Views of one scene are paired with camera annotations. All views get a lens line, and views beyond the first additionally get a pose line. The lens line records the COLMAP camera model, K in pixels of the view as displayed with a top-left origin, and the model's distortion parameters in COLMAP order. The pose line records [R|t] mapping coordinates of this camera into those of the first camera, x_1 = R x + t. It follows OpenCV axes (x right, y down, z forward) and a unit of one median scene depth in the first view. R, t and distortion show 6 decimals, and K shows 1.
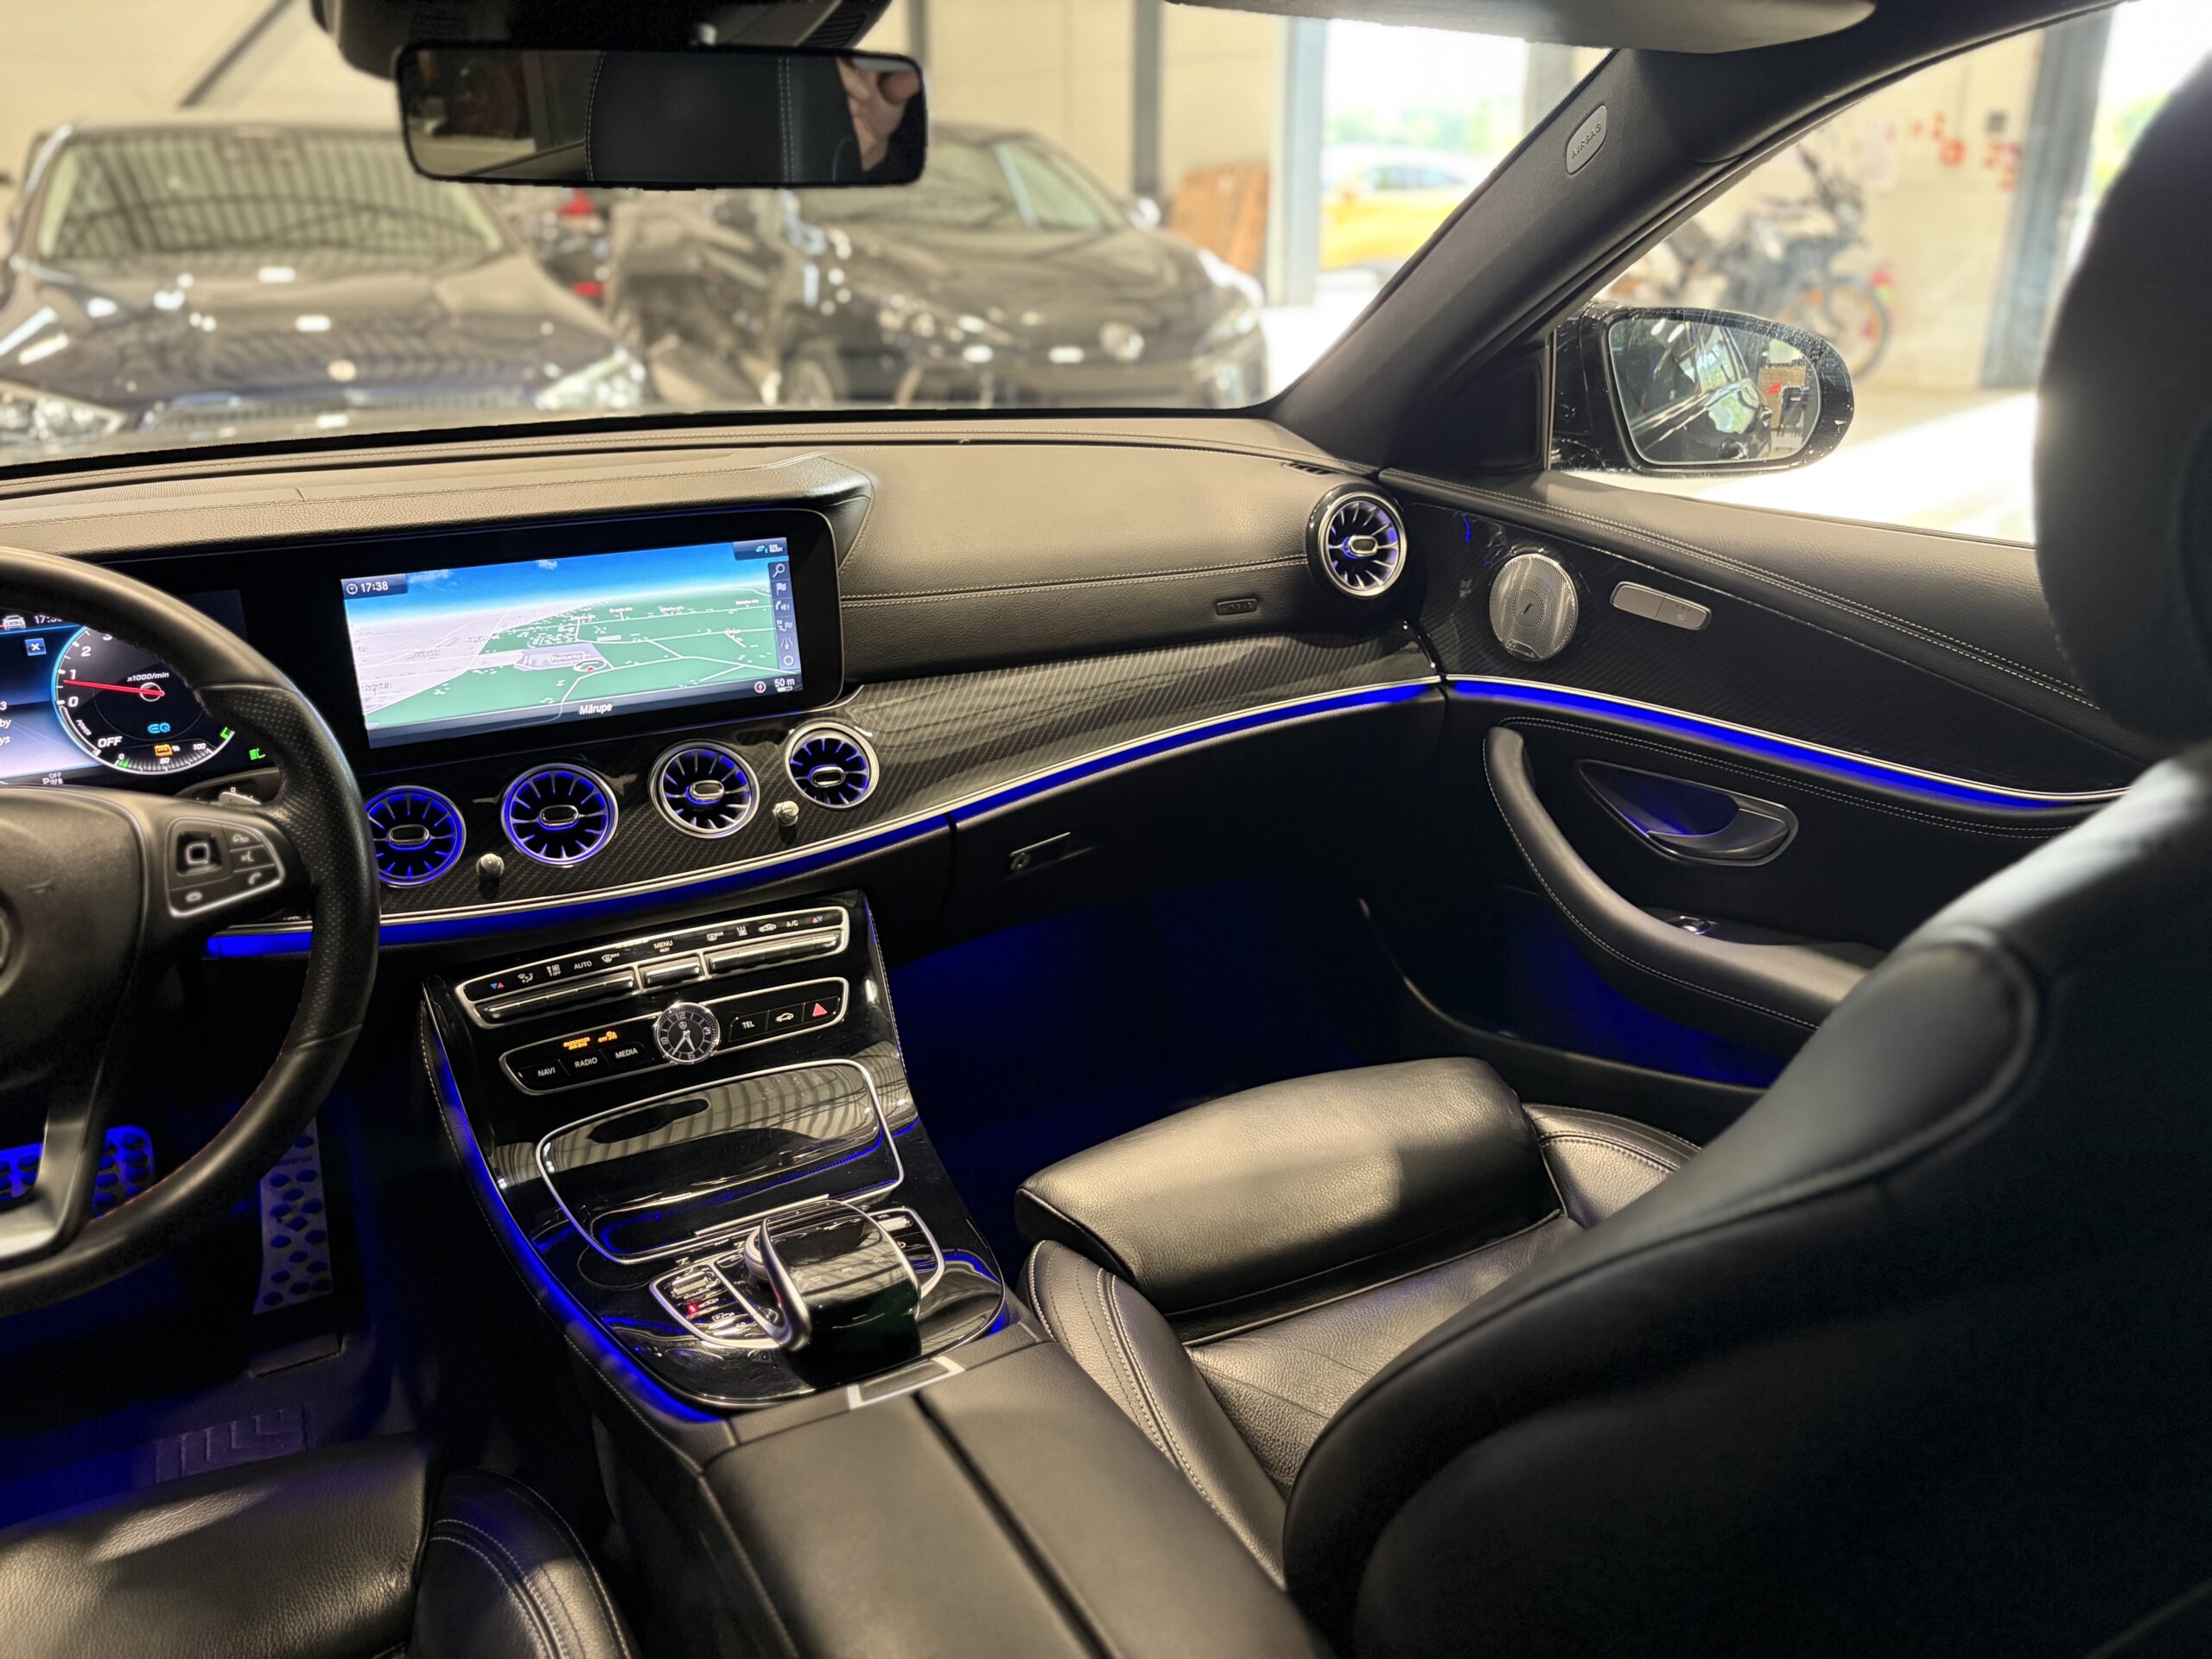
lens RADIAL K [[1680.9, 0, 1103.6], [0, 1680.9, 828.8], [0, 0, 1]] dist [0.031429, -0.046819]
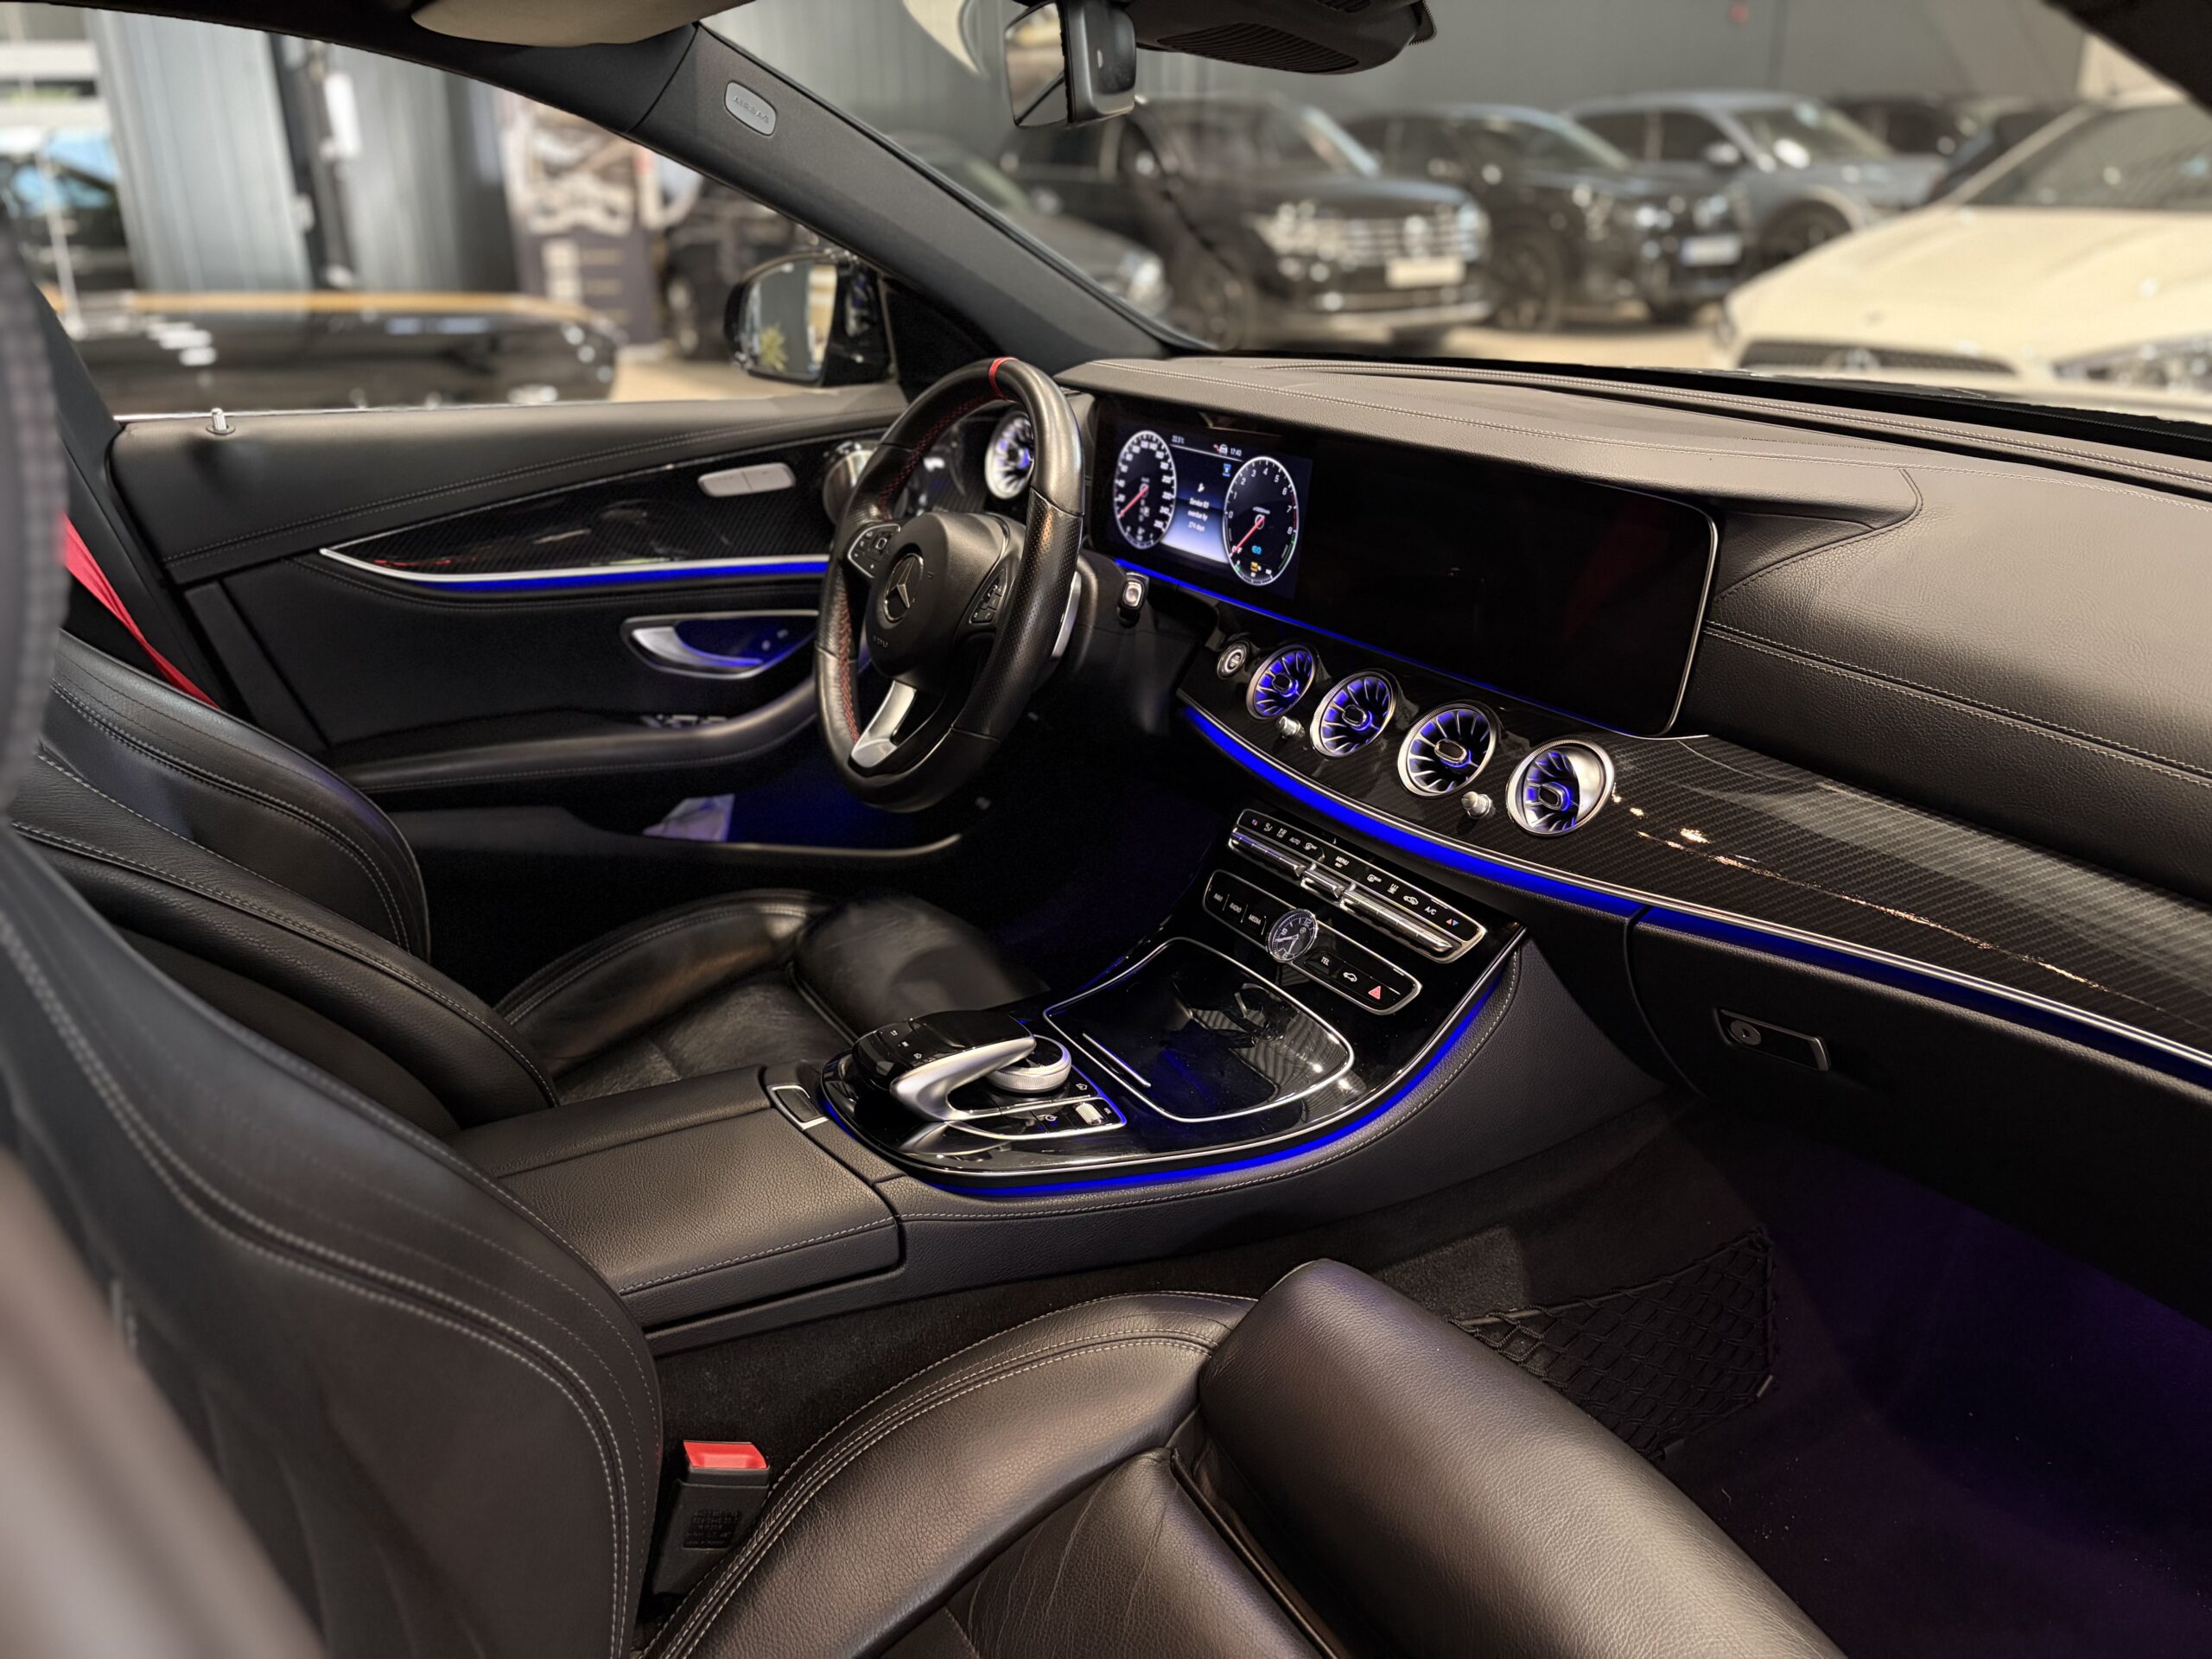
lens RADIAL K [[1680.9, 0, 1092.1], [0, 1680.9, 837.1], [0, 0, 1]] dist [0.031429, -0.046819]
pose [[0.040845, 0.364105, -0.930462, 0.691278], [-0.343087, 0.879729, 0.329192, -0.232308], [0.938415, 0.305784, 0.160852, 0.676401]]
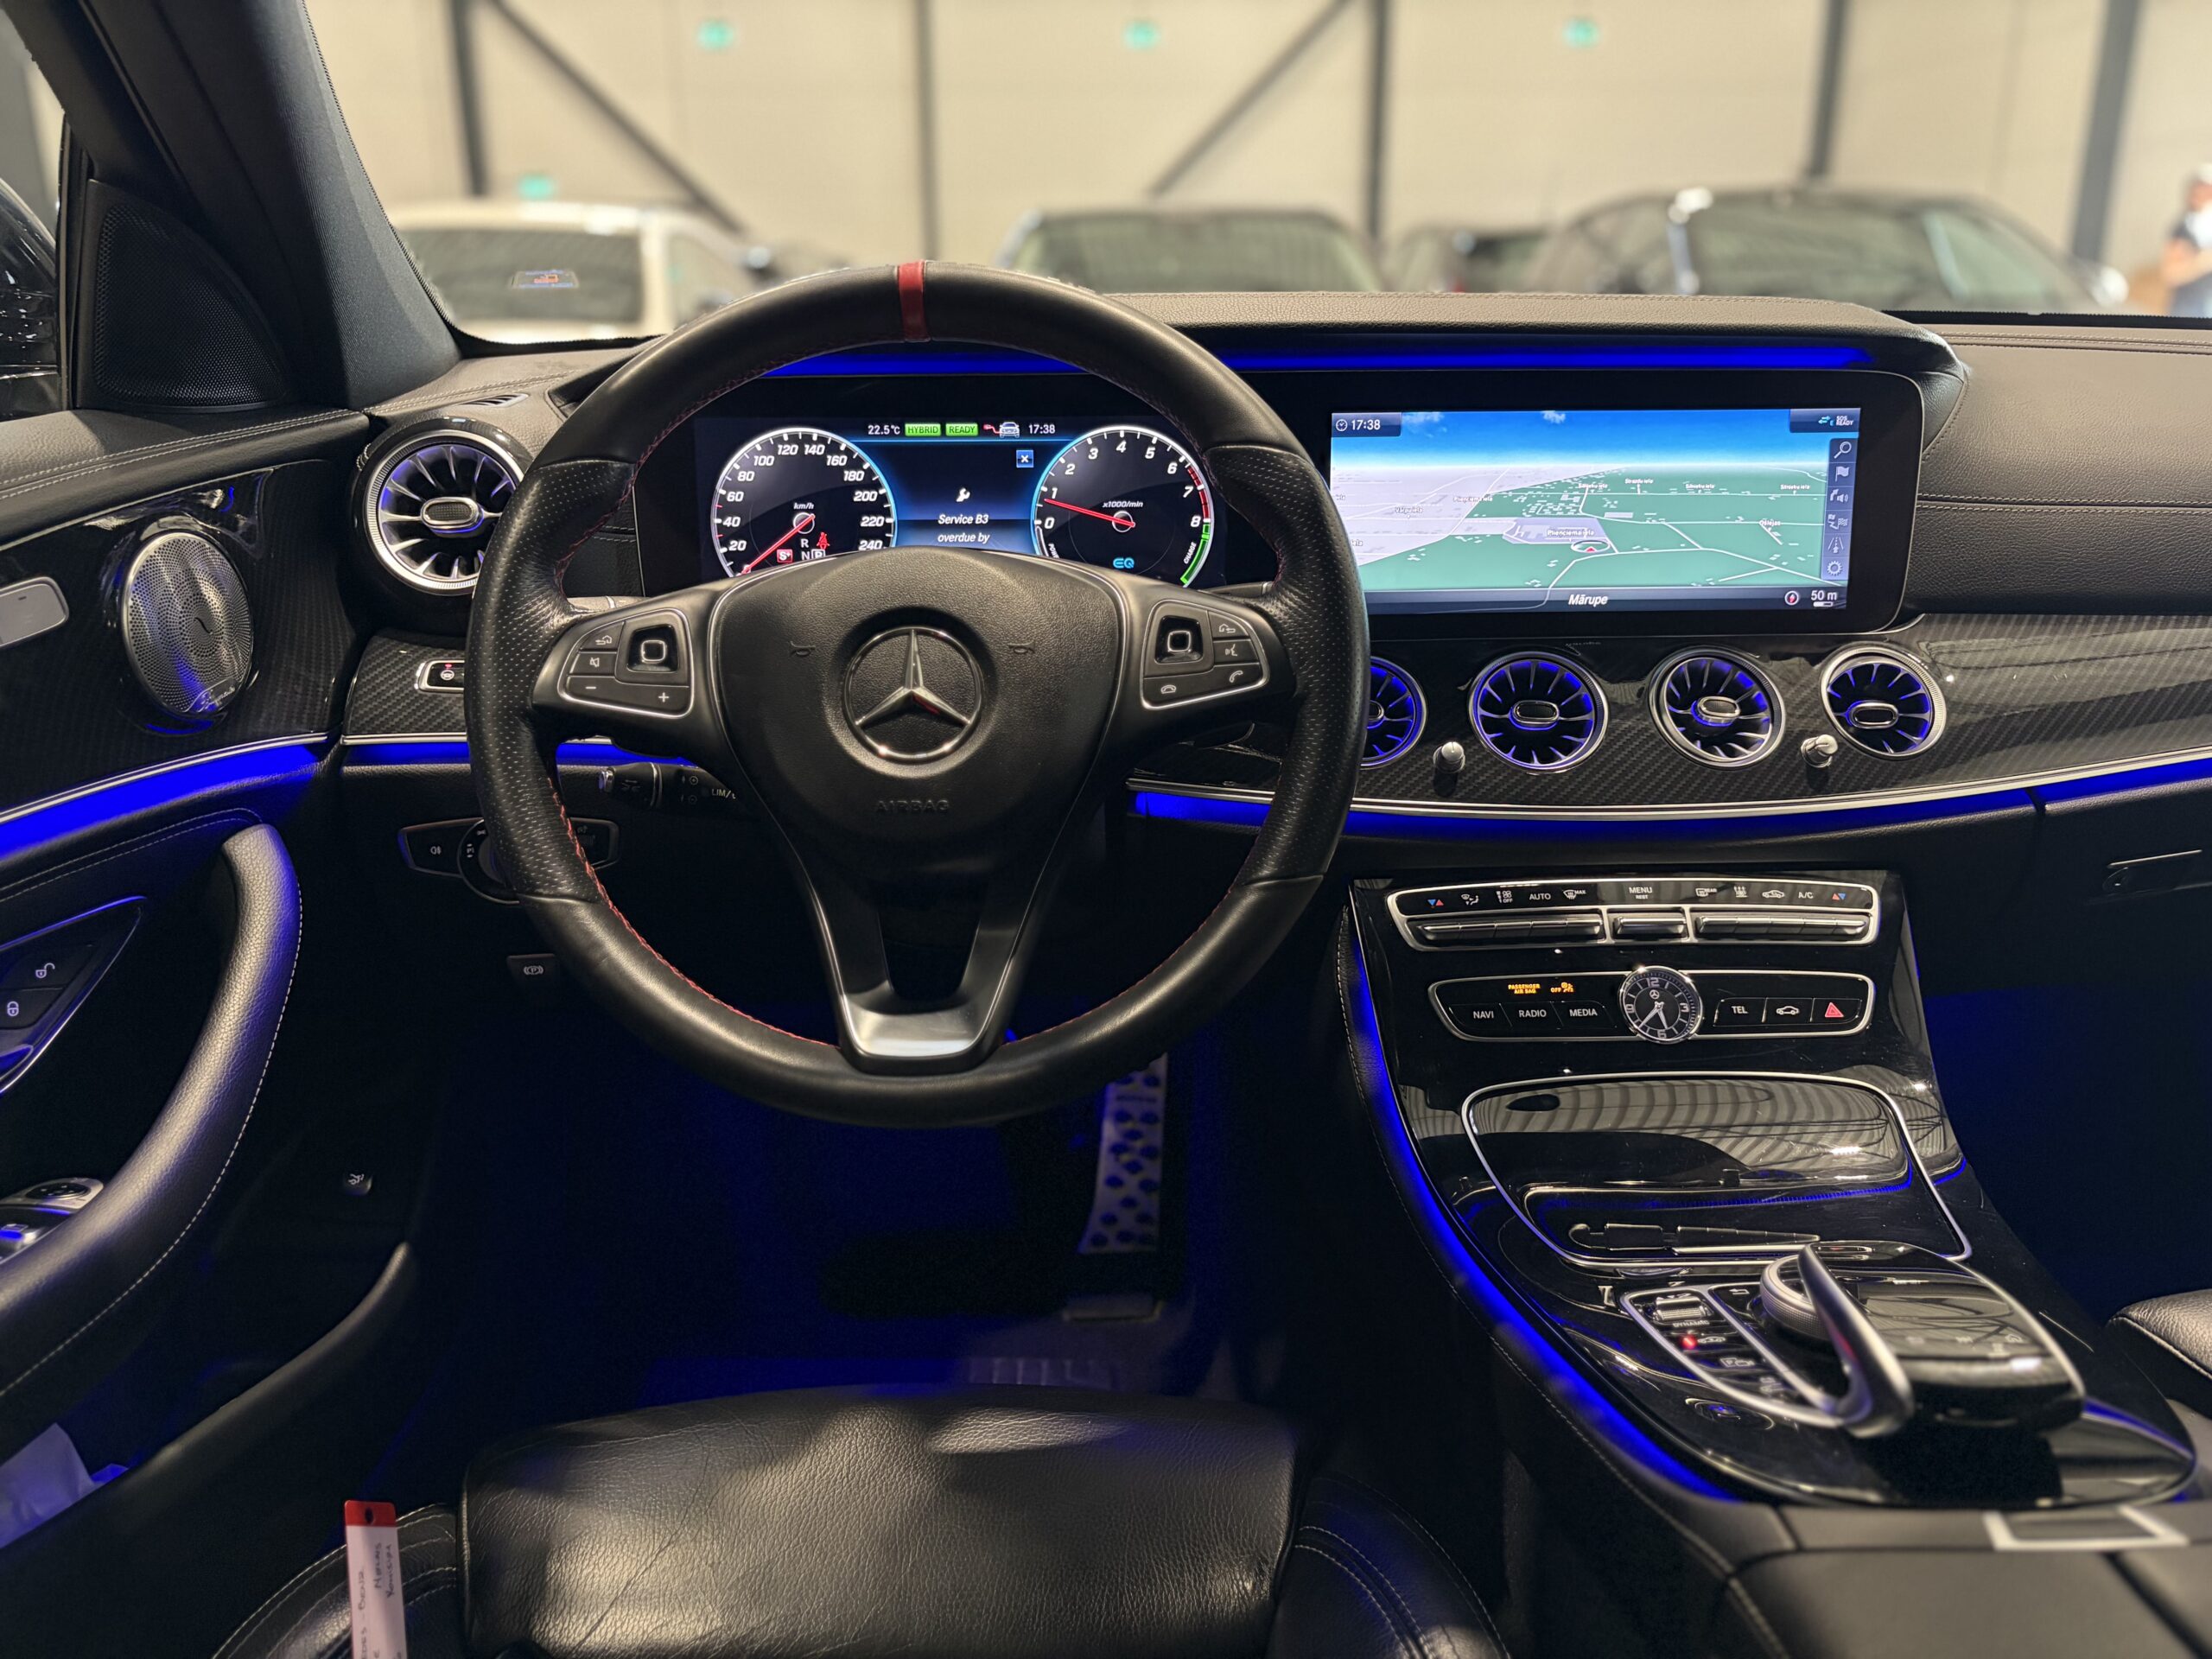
lens RADIAL K [[1680.9, 0, 1092.7], [0, 1680.9, 835.3], [0, 0, 1]] dist [0.031429, -0.046819]
pose [[0.889569, 0.129268, -0.438128, -0.145630], [-0.155732, 0.987487, -0.024842, 0.102072], [0.429434, 0.090329, 0.898569, 0.176692]]
